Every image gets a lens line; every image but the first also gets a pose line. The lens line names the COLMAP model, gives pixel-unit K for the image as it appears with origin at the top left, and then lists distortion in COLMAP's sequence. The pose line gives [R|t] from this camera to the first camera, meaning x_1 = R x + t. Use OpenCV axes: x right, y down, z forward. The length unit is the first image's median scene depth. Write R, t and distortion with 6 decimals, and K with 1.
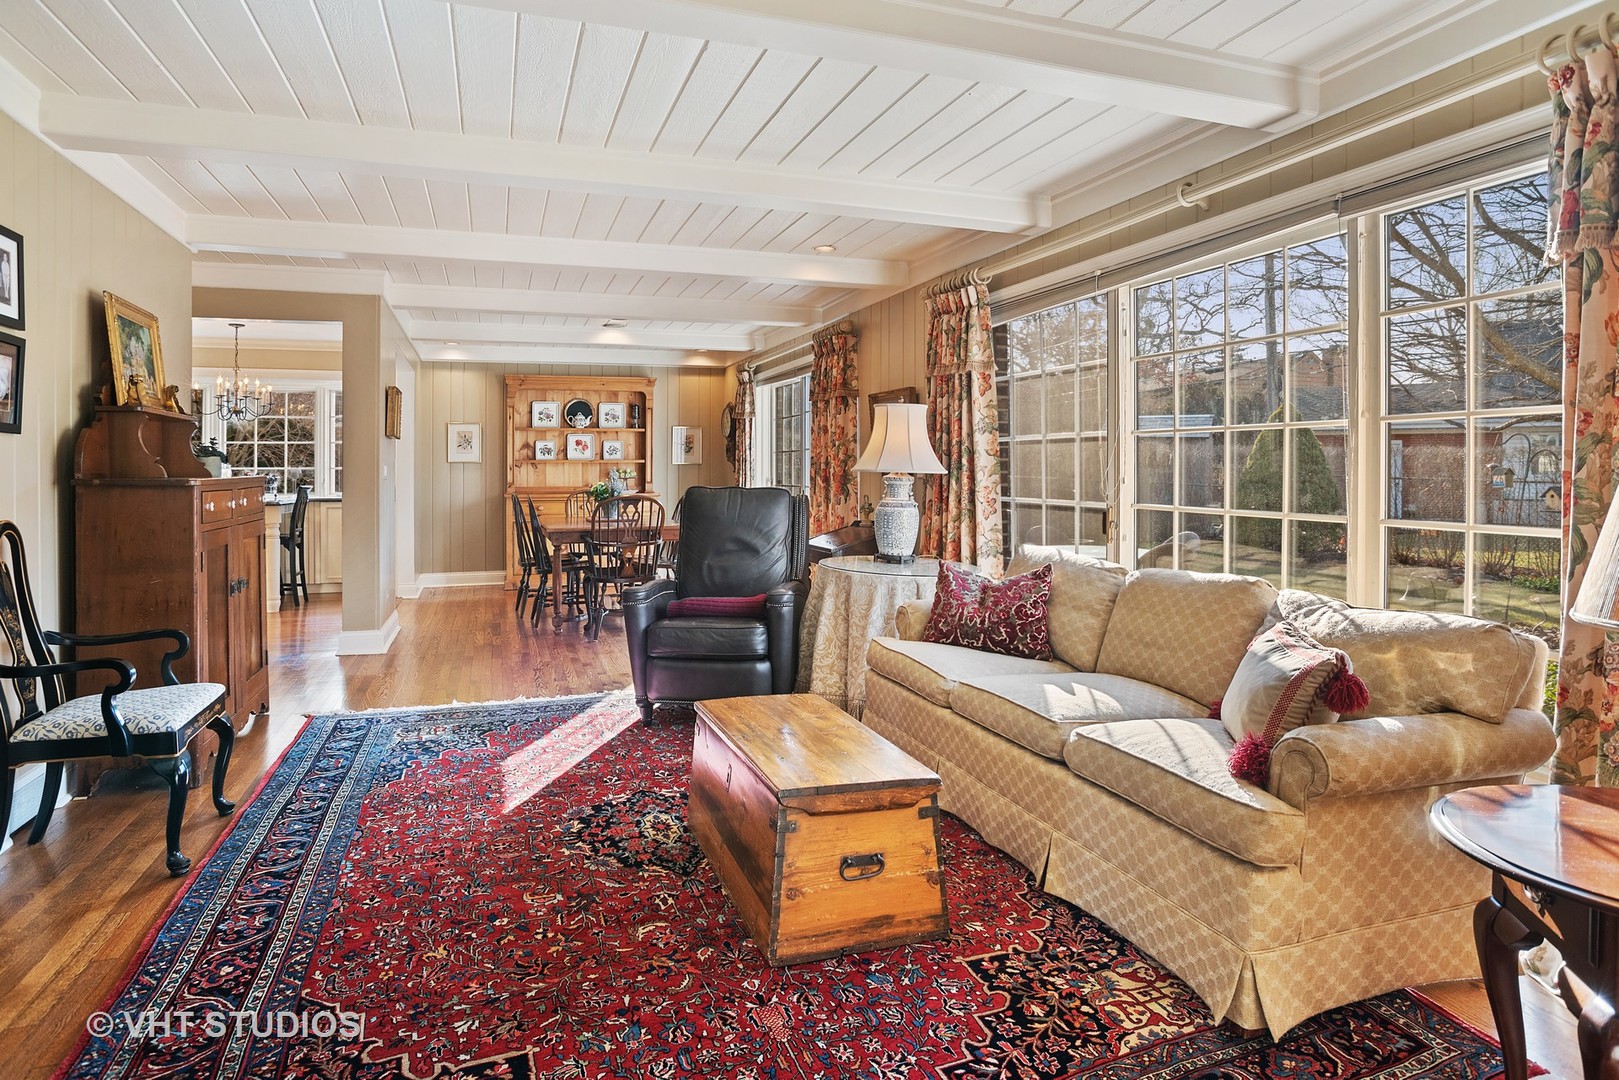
lens RADIAL K [[931.6, 0, 804.8], [0, 931.6, 470.0], [0, 0, 1]] dist [-0.001213, 0.000125]
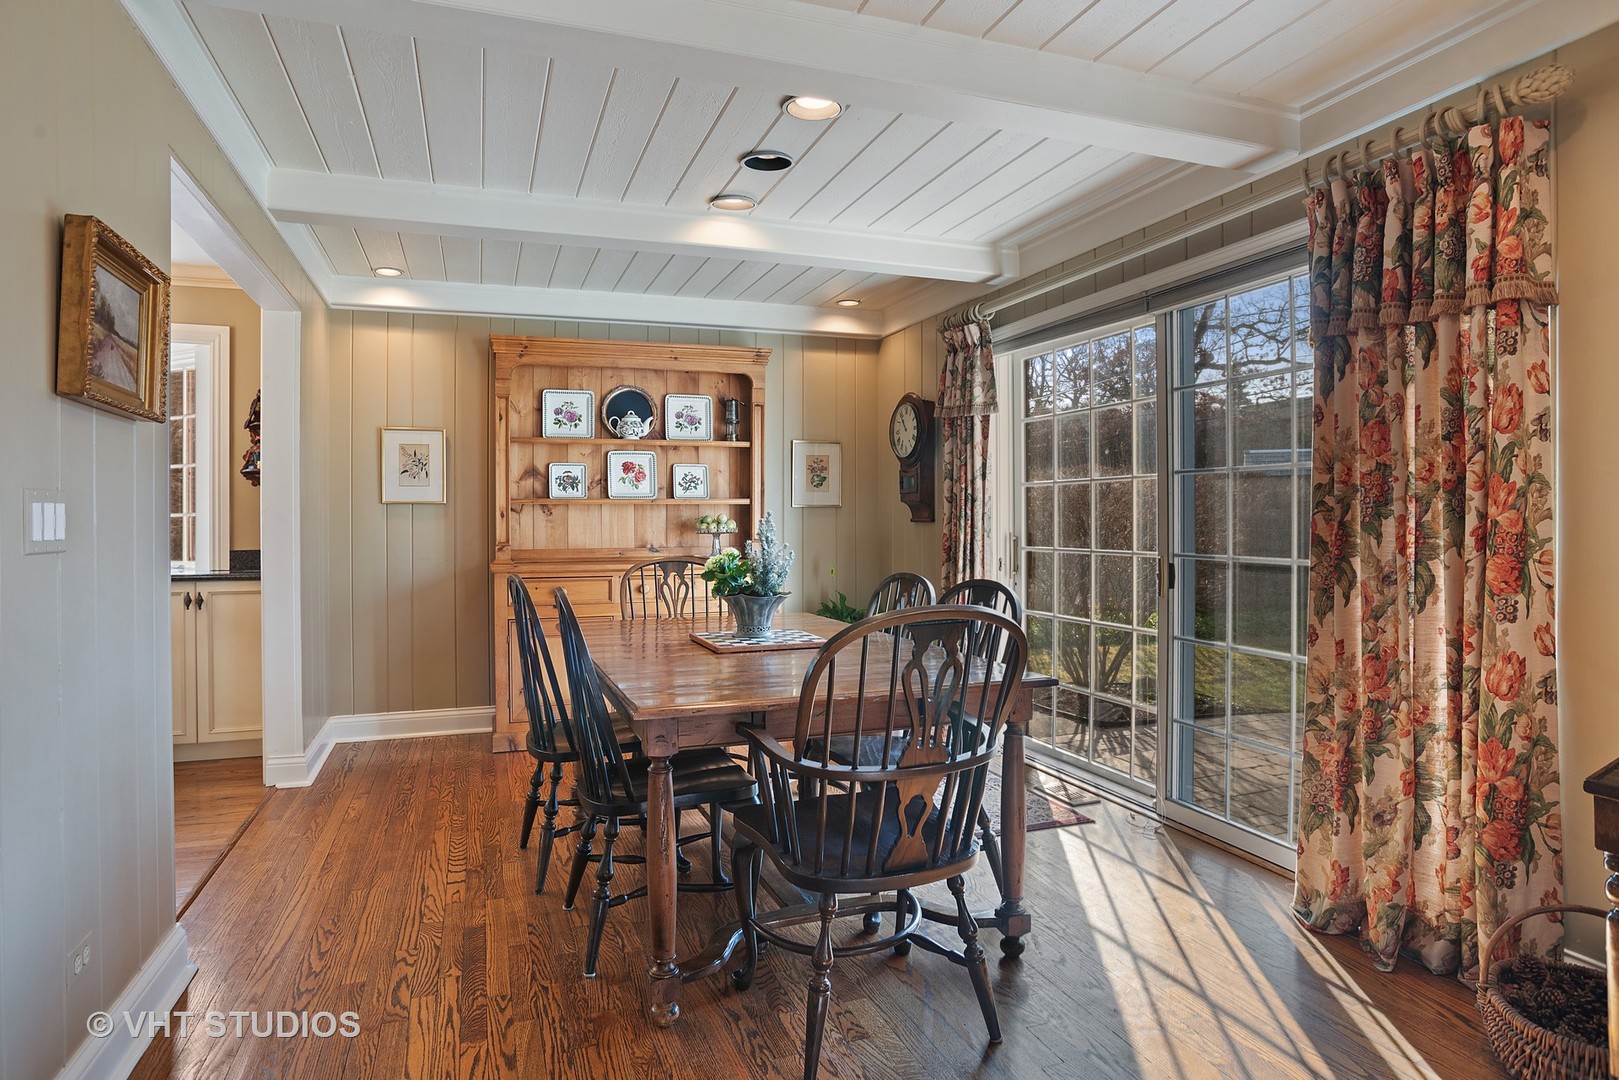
lens RADIAL K [[909.3, 0, 807.9], [0, 909.3, 524.9], [0, 0, 1]] dist [-0.001779, 0.000165]
pose [[0.999464, -0.000714, 0.032737, -0.156573], [0.000361, 0.999942, 0.010785, -0.001386], [-0.032743, -0.010767, 0.999406, 0.470014]]
